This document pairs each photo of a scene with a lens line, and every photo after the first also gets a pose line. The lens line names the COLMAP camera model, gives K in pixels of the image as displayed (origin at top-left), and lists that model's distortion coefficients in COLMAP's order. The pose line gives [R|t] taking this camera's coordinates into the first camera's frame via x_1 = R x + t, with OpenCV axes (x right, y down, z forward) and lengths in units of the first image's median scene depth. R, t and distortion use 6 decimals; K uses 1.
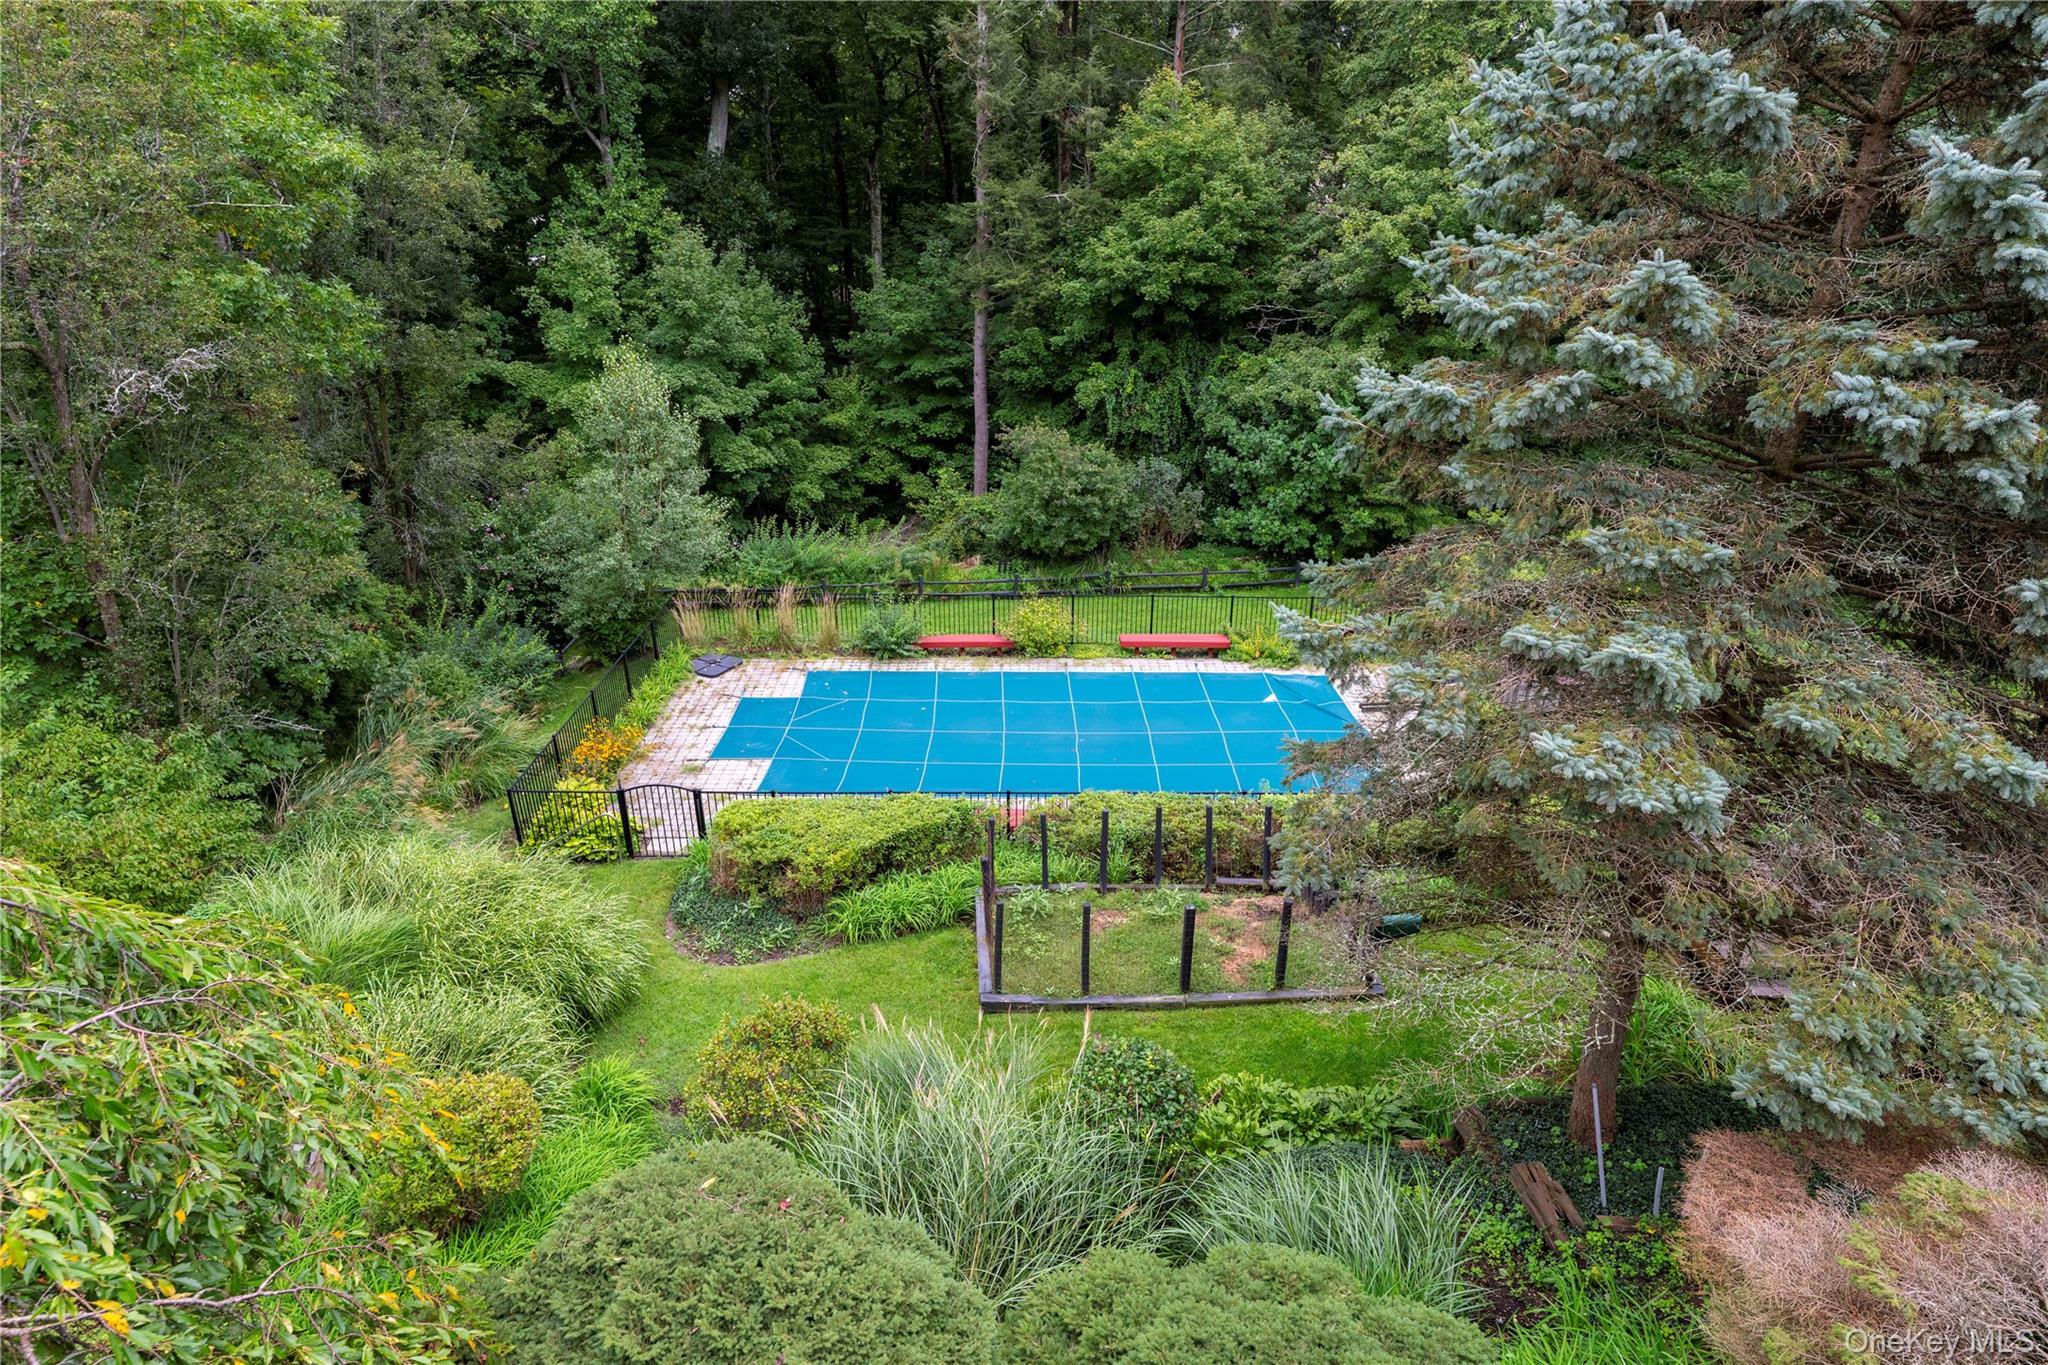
lens RADIAL K [[1150.0, 0, 1024.0], [0, 1150.0, 682.5], [0, 0, 1]] dist [-0.002800, -0.000353]
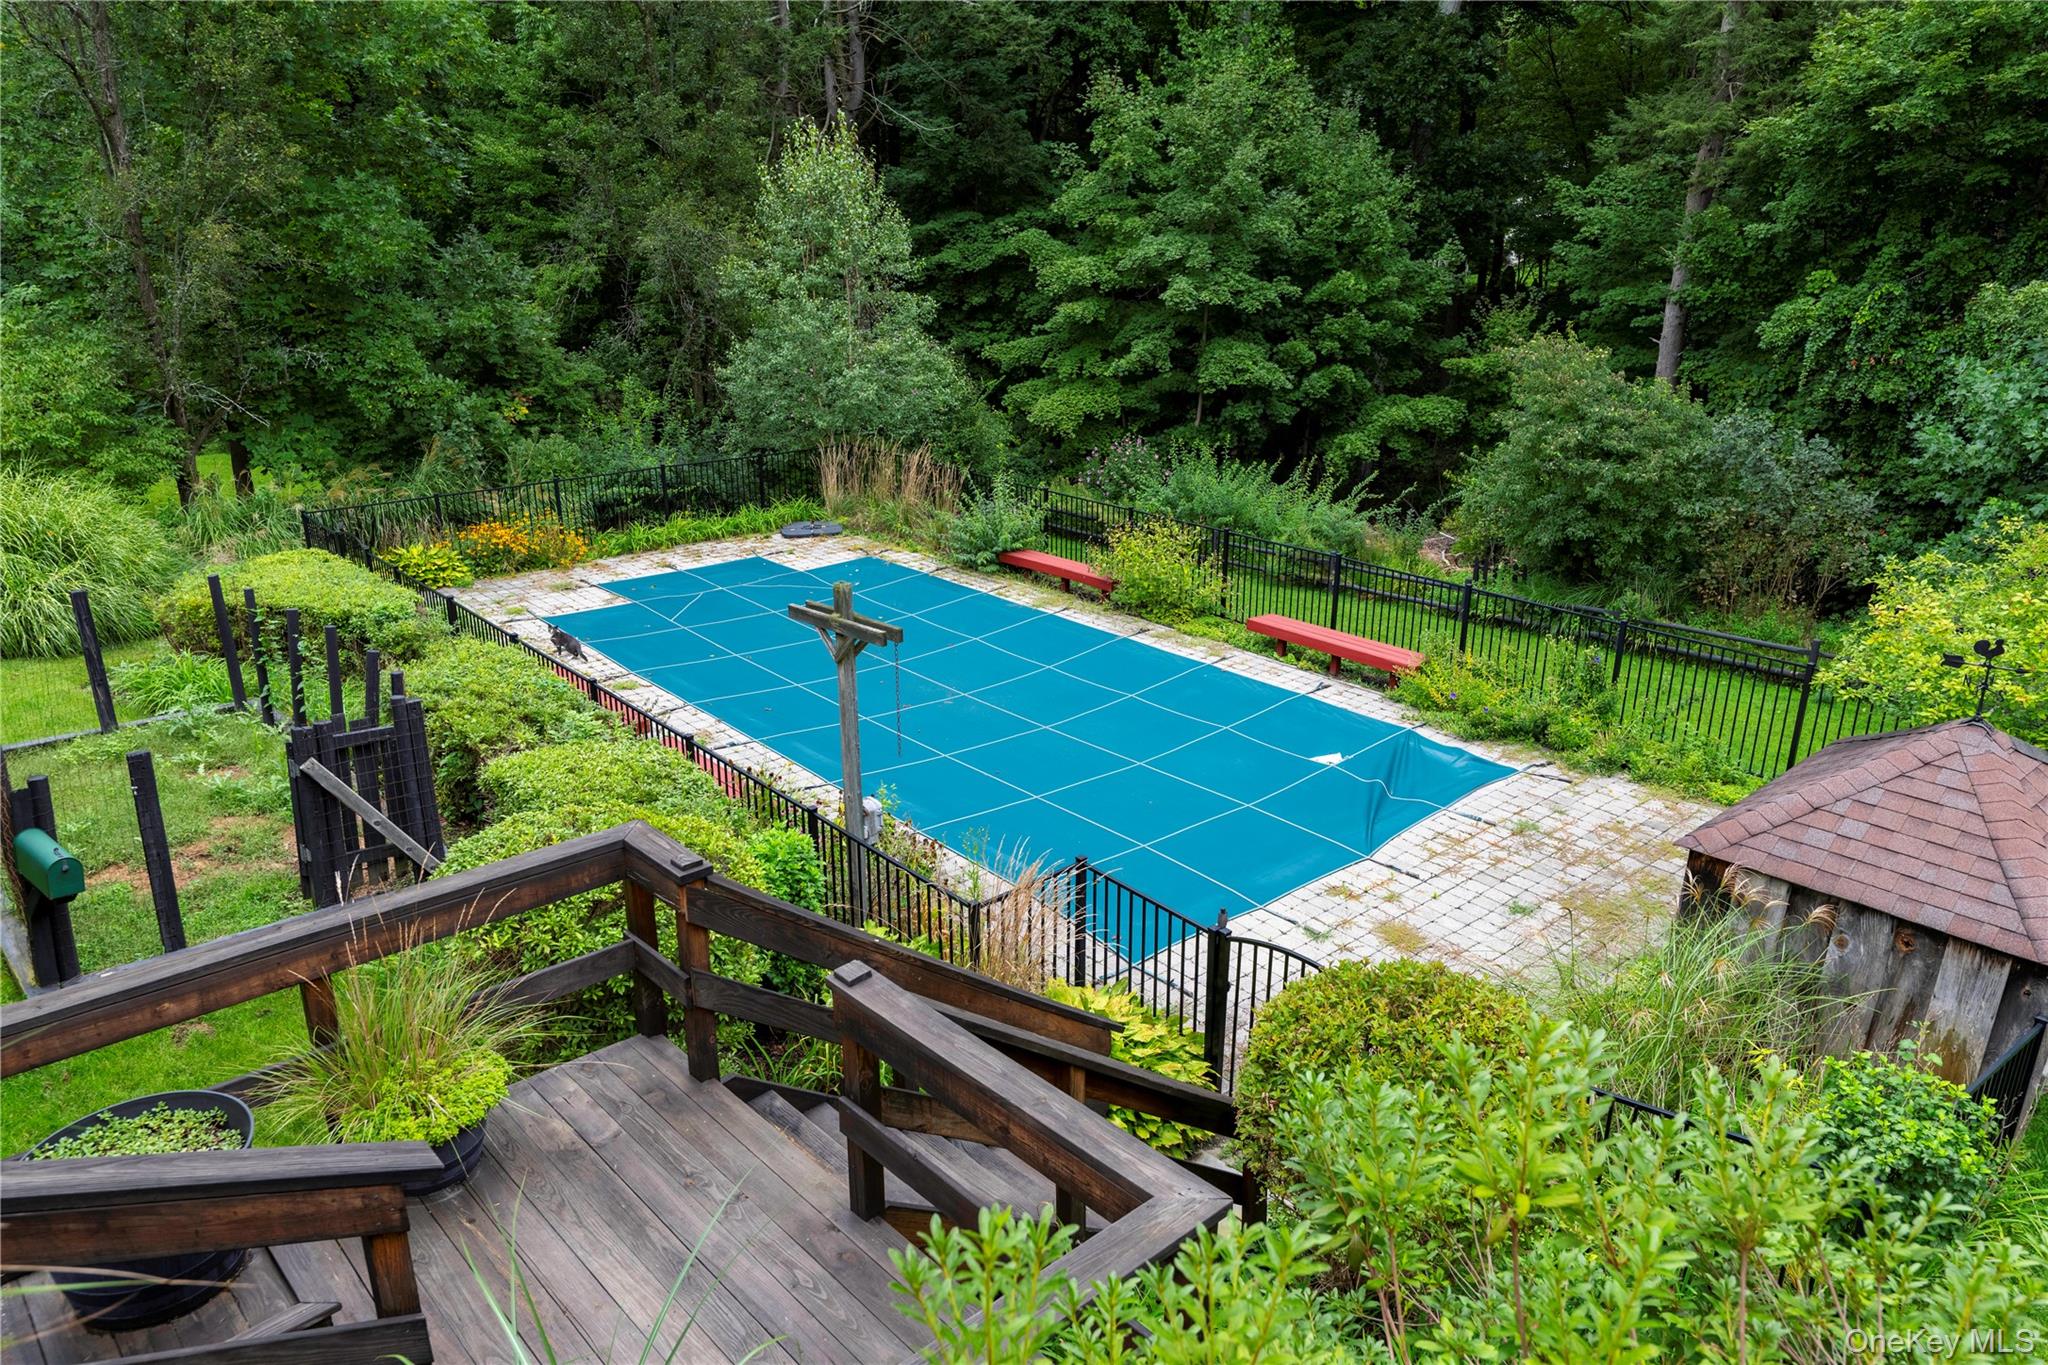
lens RADIAL K [[1359.0, 0, 1024.0], [0, 1359.0, 682.5], [0, 0, 1]] dist [0.033289, -0.000070]
pose [[0.671226, 0.252871, -0.696787, 0.372360], [-0.307618, 0.950271, 0.048529, -0.003833], [0.674408, 0.181770, 0.715635, 0.352823]]
